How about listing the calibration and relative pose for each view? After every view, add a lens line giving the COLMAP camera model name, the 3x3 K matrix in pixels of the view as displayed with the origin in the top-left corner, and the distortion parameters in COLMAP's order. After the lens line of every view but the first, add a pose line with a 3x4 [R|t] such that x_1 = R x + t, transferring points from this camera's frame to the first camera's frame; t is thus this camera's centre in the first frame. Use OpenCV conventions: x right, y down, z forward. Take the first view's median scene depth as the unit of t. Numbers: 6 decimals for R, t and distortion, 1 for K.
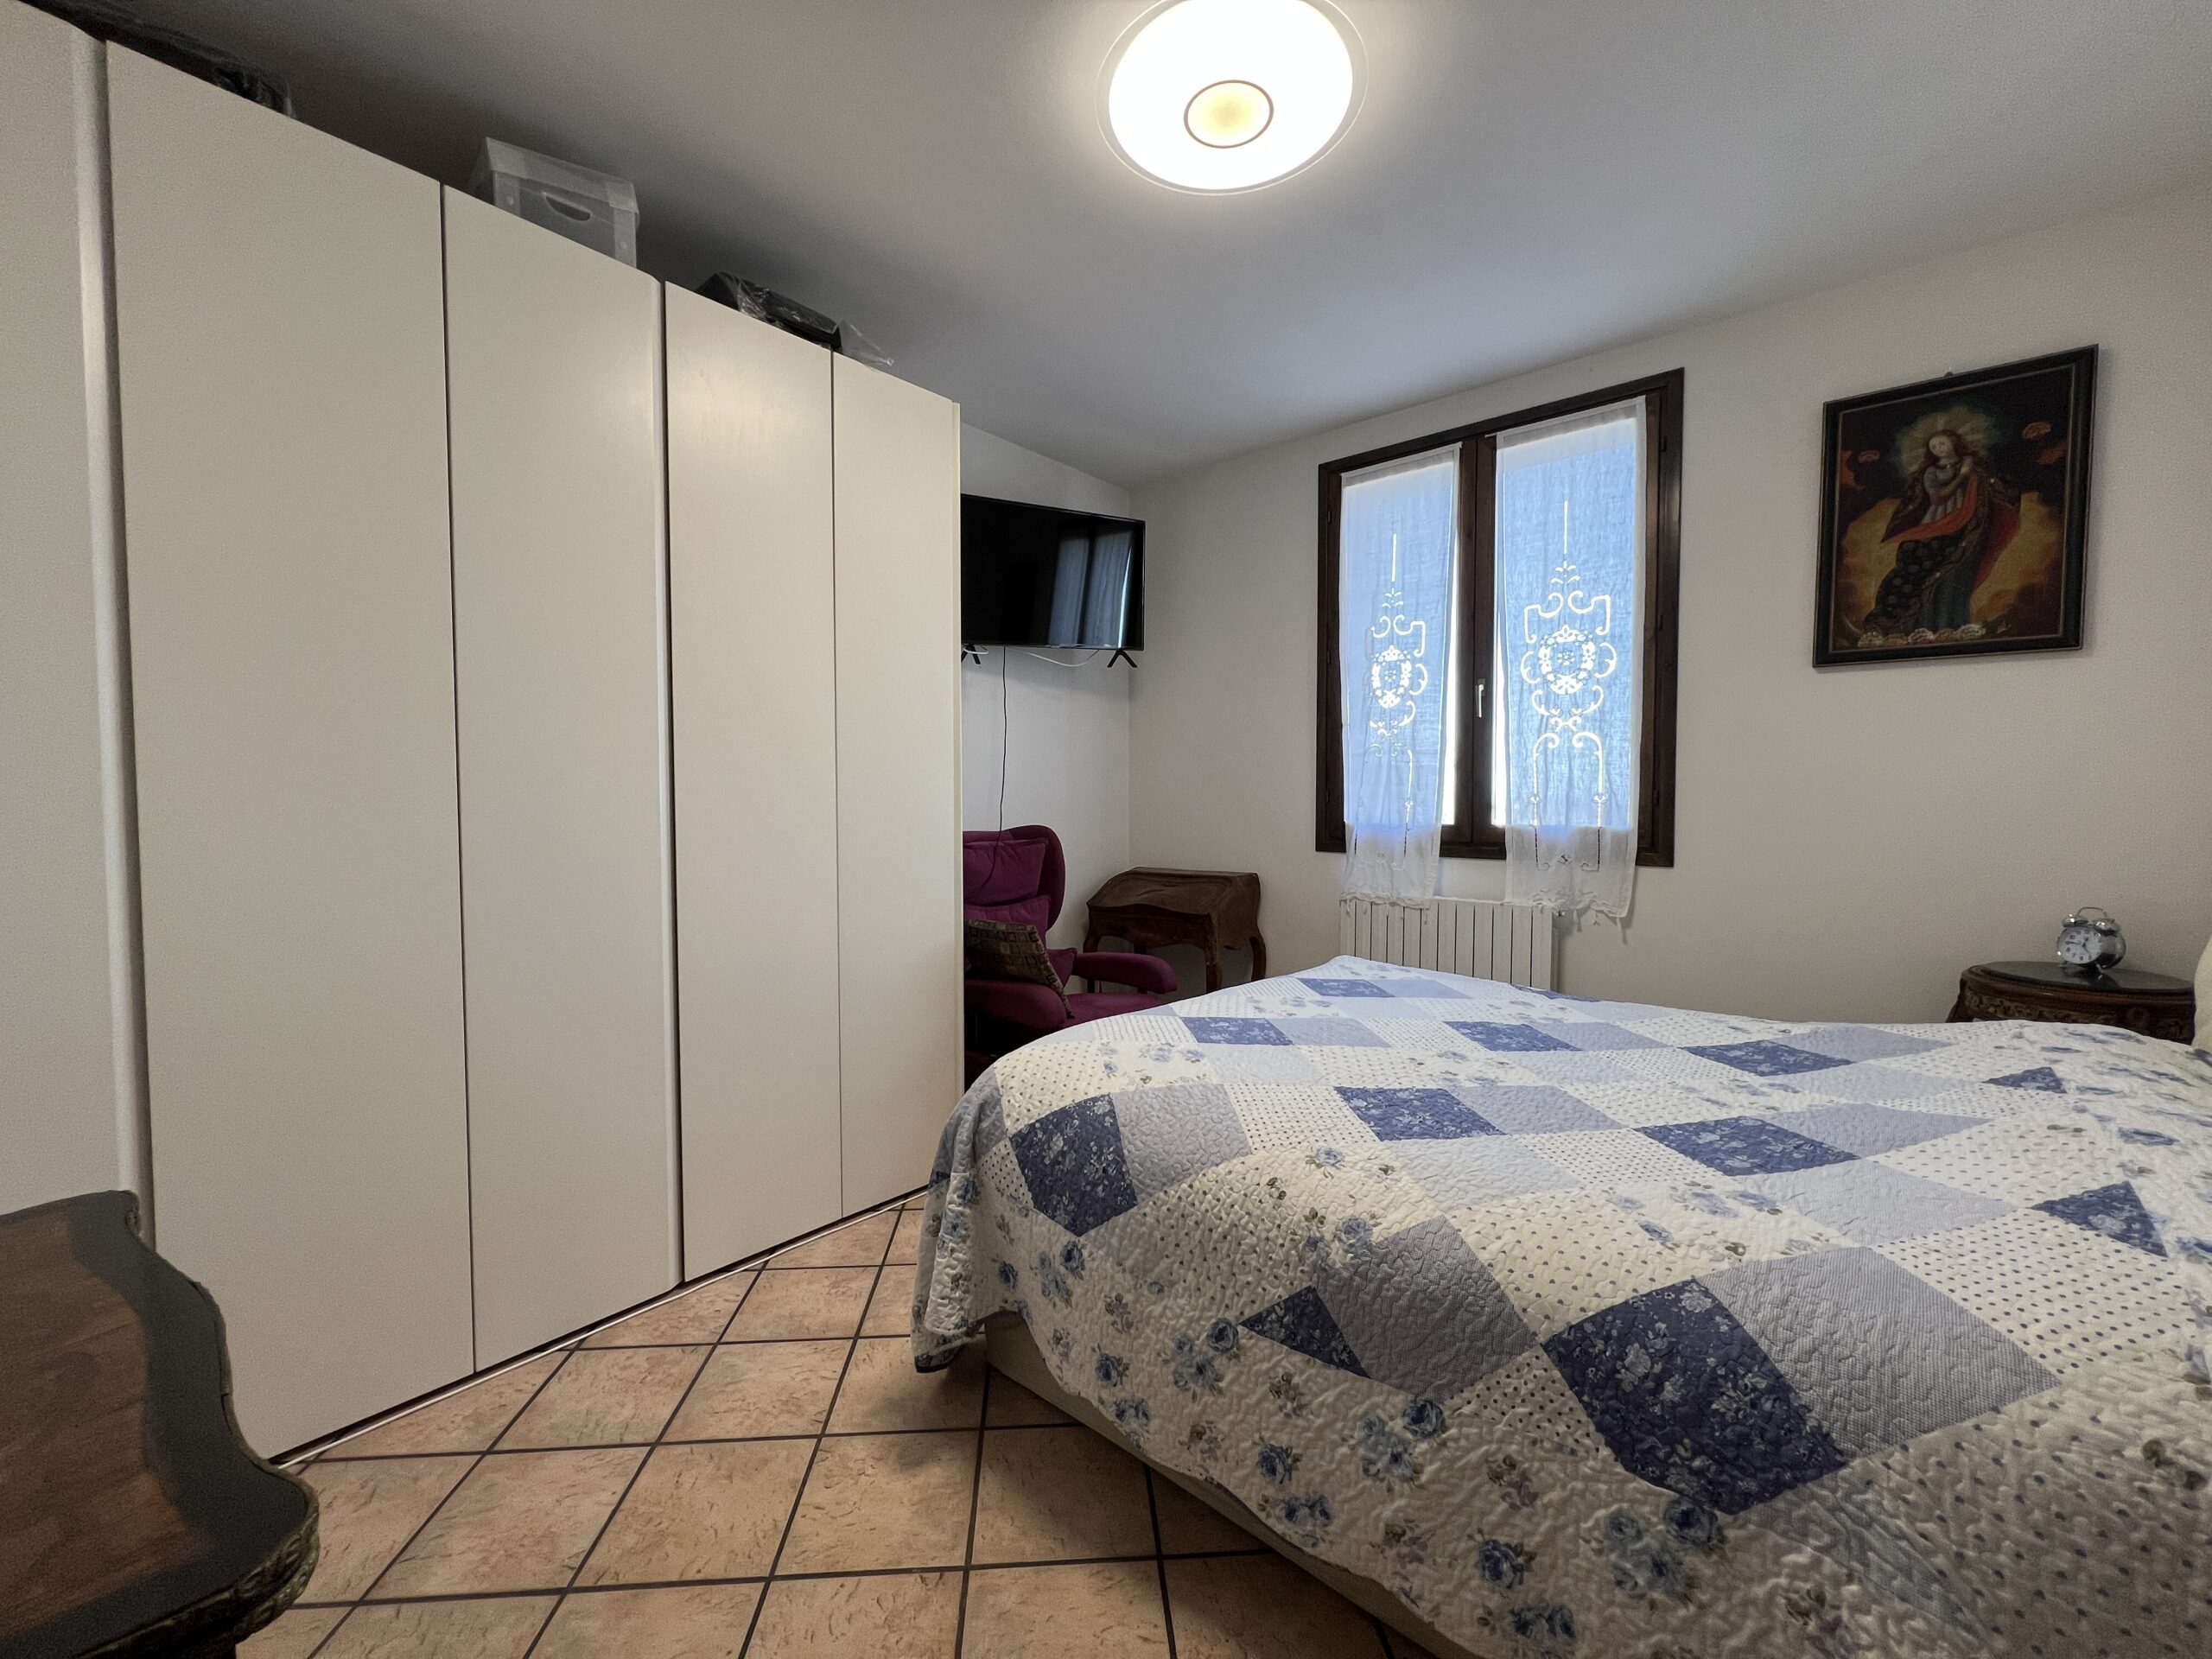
lens RADIAL K [[881.9, 0, 1103.0], [0, 881.9, 828.3], [0, 0, 1]] dist [-0.001130, 0.000101]
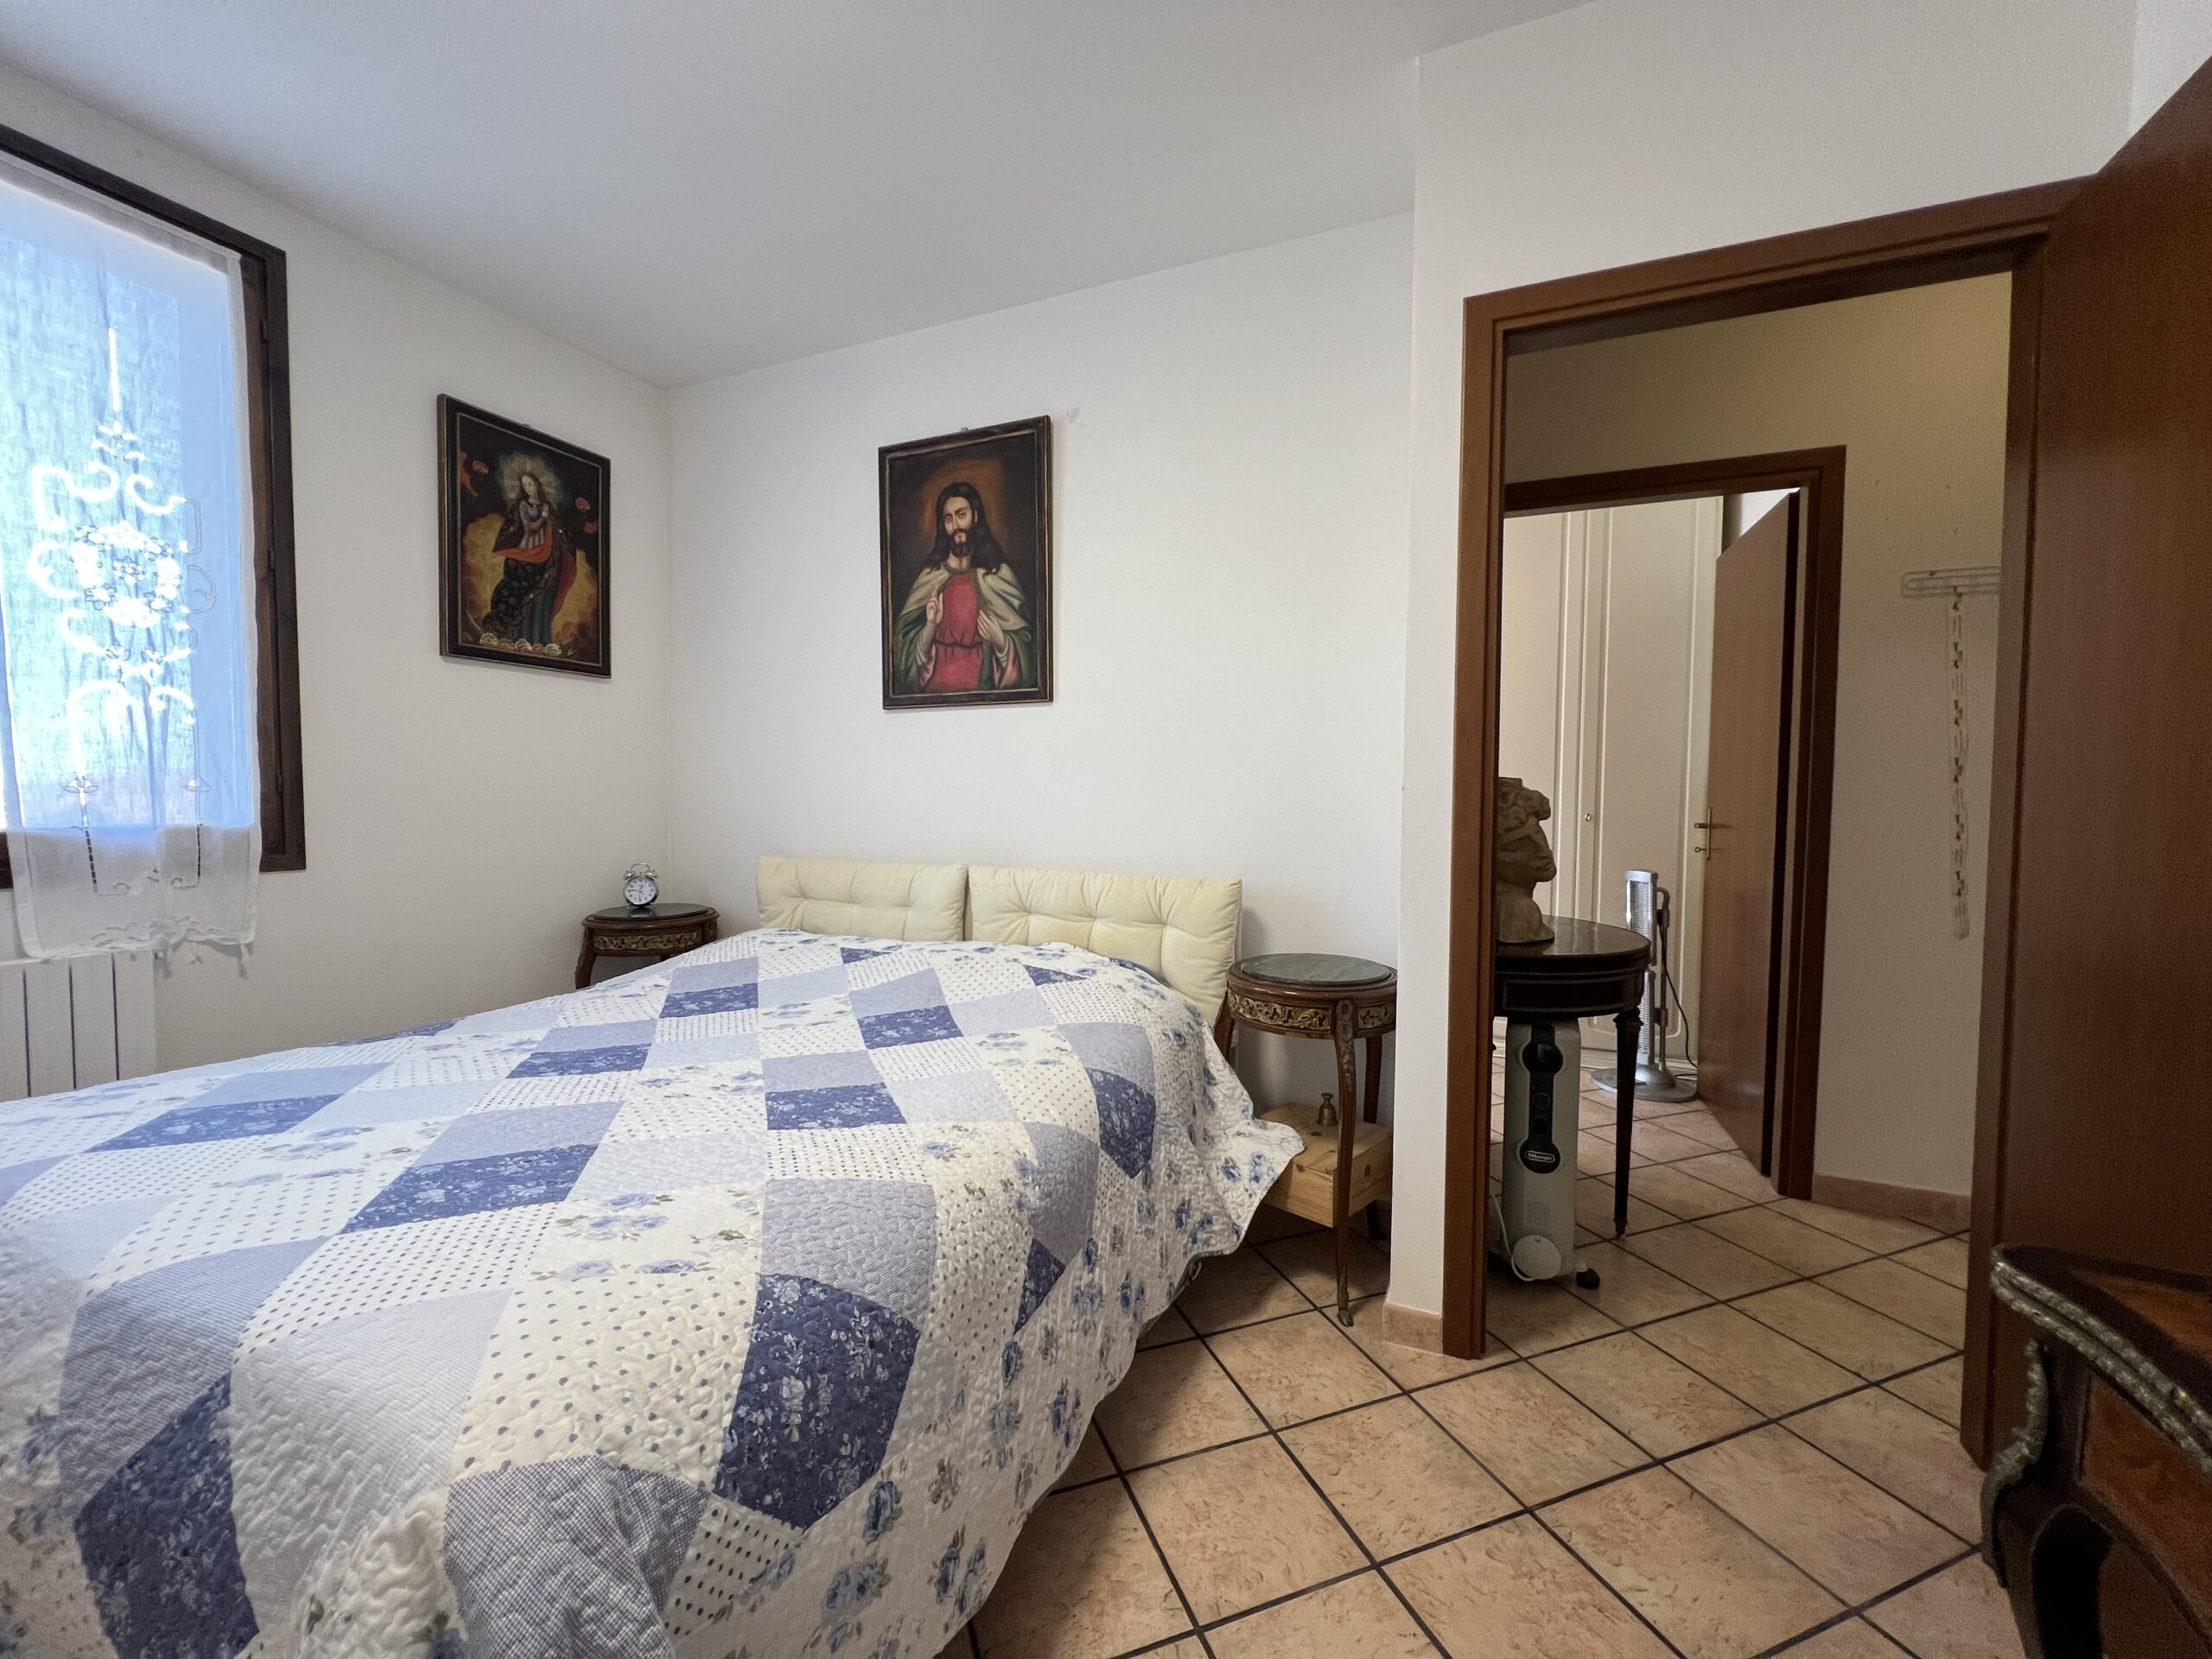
lens RADIAL K [[881.9, 0, 1103.0], [0, 881.9, 828.3], [0, 0, 1]] dist [-0.001130, 0.000101]
pose [[-0.286600, -0.038700, 0.957268, -0.397923], [0.031667, 0.998255, 0.049838, -0.012723], [-0.957527, 0.044597, -0.284875, 0.606894]]
